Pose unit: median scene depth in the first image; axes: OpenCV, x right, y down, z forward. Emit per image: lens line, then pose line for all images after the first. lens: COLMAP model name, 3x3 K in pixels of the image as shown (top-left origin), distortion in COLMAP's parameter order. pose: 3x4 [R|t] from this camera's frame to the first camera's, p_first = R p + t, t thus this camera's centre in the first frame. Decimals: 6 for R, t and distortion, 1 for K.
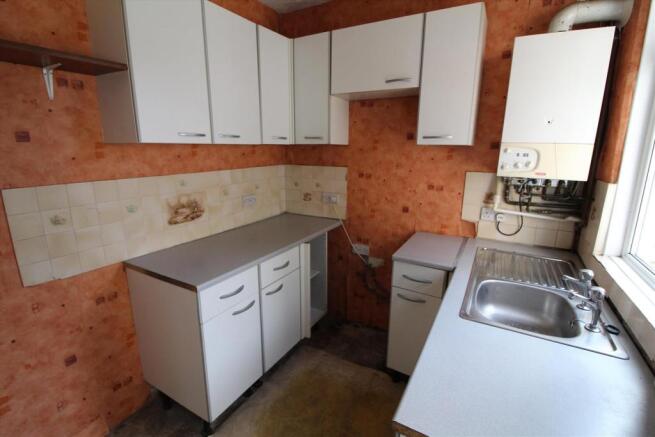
lens RADIAL K [[305.7, 0, 327.5], [0, 305.7, 218.5], [0, 0, 1]] dist [-0.001434, -0.011502]
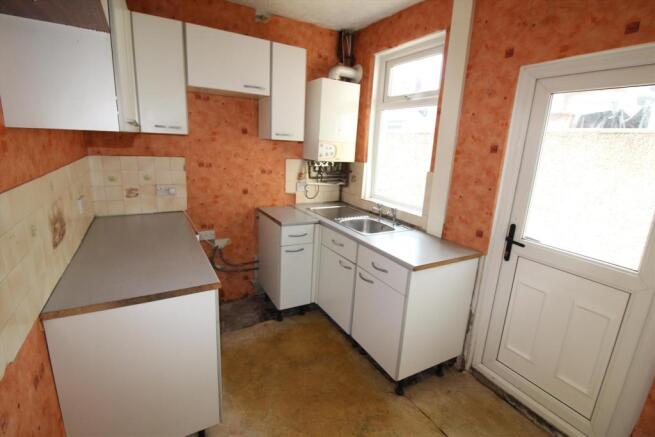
lens RADIAL K [[305.7, 0, 327.5], [0, 305.7, 218.5], [0, 0, 1]] dist [-0.001434, -0.011502]
pose [[0.495498, -0.187724, 0.848081, -0.664788], [0.152883, 0.979973, 0.127595, -0.031072], [-0.855049, 0.066434, 0.514274, 0.112225]]
